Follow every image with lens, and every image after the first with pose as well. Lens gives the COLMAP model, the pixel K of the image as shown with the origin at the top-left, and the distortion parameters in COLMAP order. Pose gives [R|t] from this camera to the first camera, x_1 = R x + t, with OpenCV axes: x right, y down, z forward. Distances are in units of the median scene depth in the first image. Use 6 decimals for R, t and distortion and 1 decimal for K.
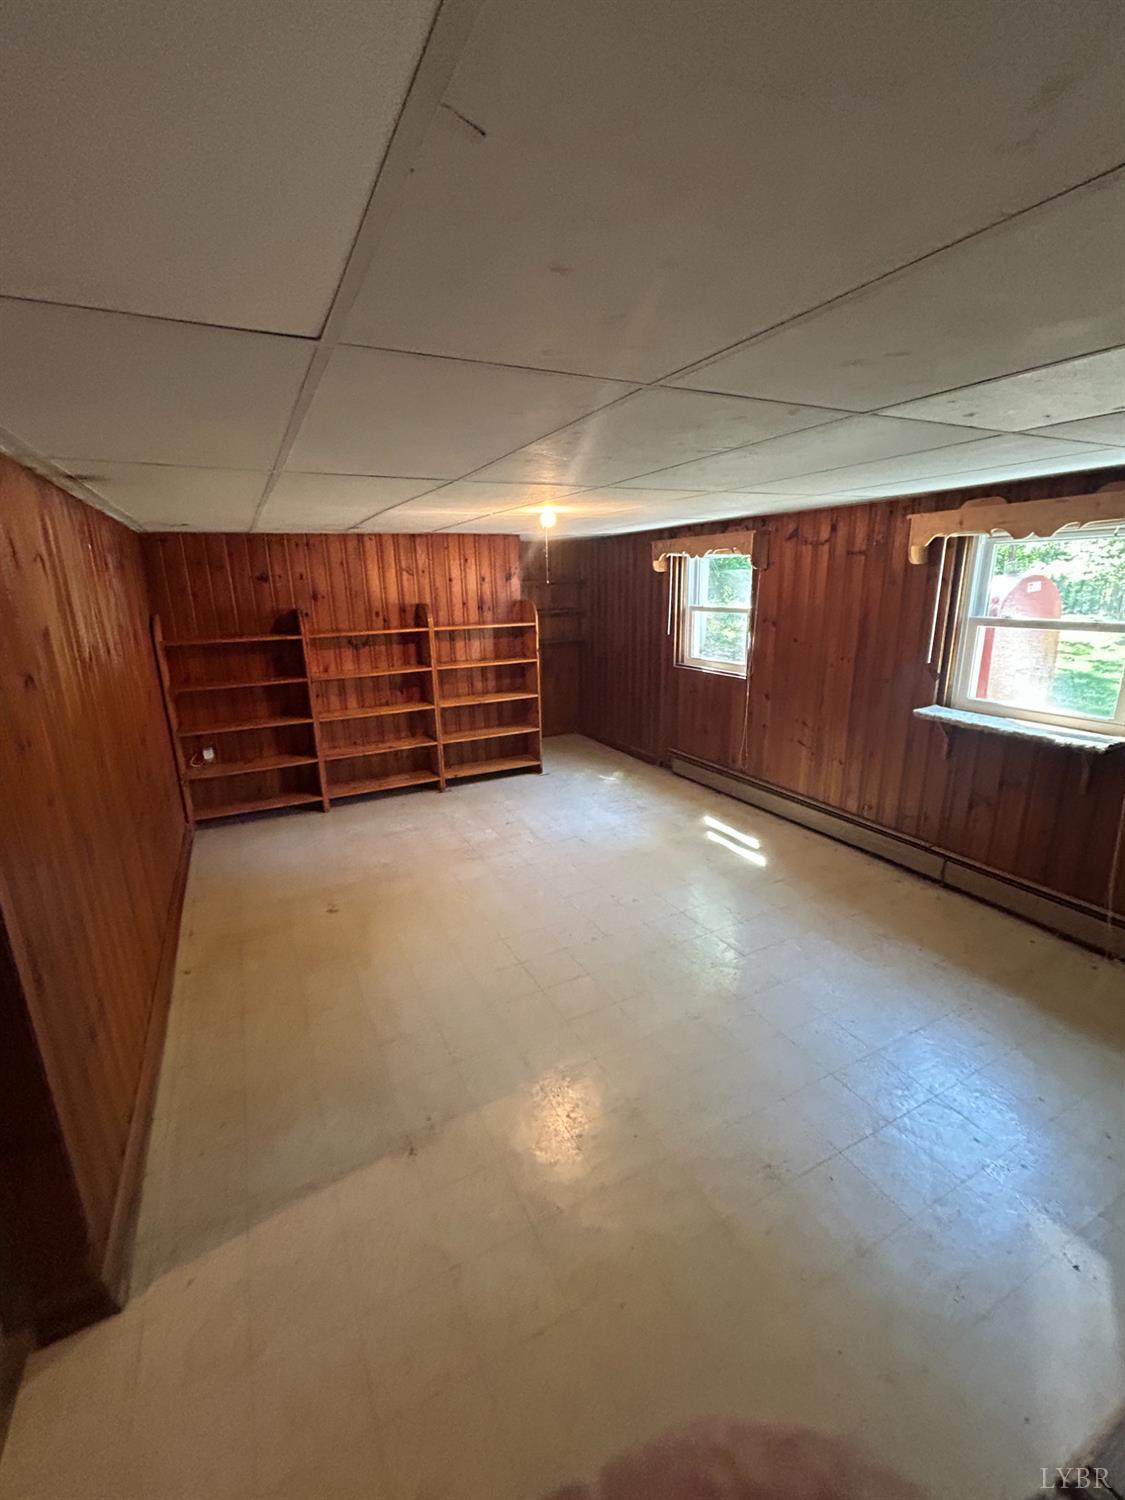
lens RADIAL K [[600.4, 0, 559.6], [0, 600.4, 748.3], [0, 0, 1]] dist [0.000181, -0.000016]
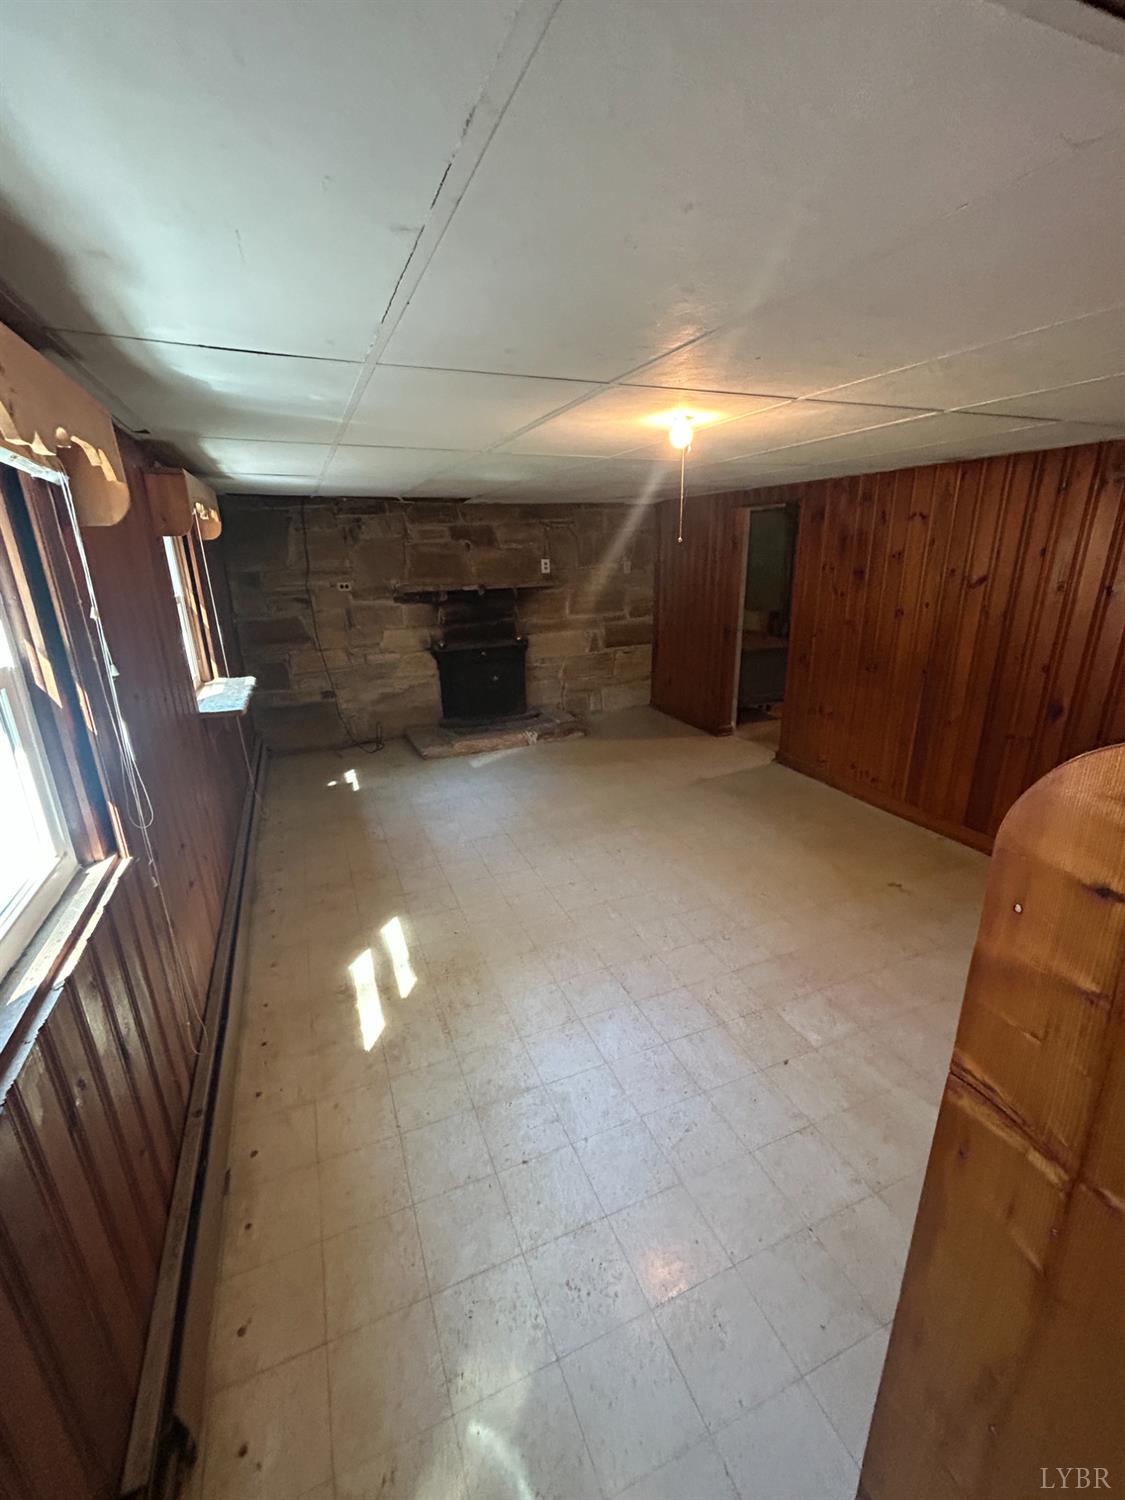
lens RADIAL K [[600.4, 0, 559.6], [0, 600.4, 748.3], [0, 0, 1]] dist [0.000181, -0.000016]
pose [[-0.995957, 0.009863, 0.089286, 0.046449], [0.058559, 0.825012, 0.562073, -0.366361], [-0.068118, 0.565029, -0.822254, 1.326974]]
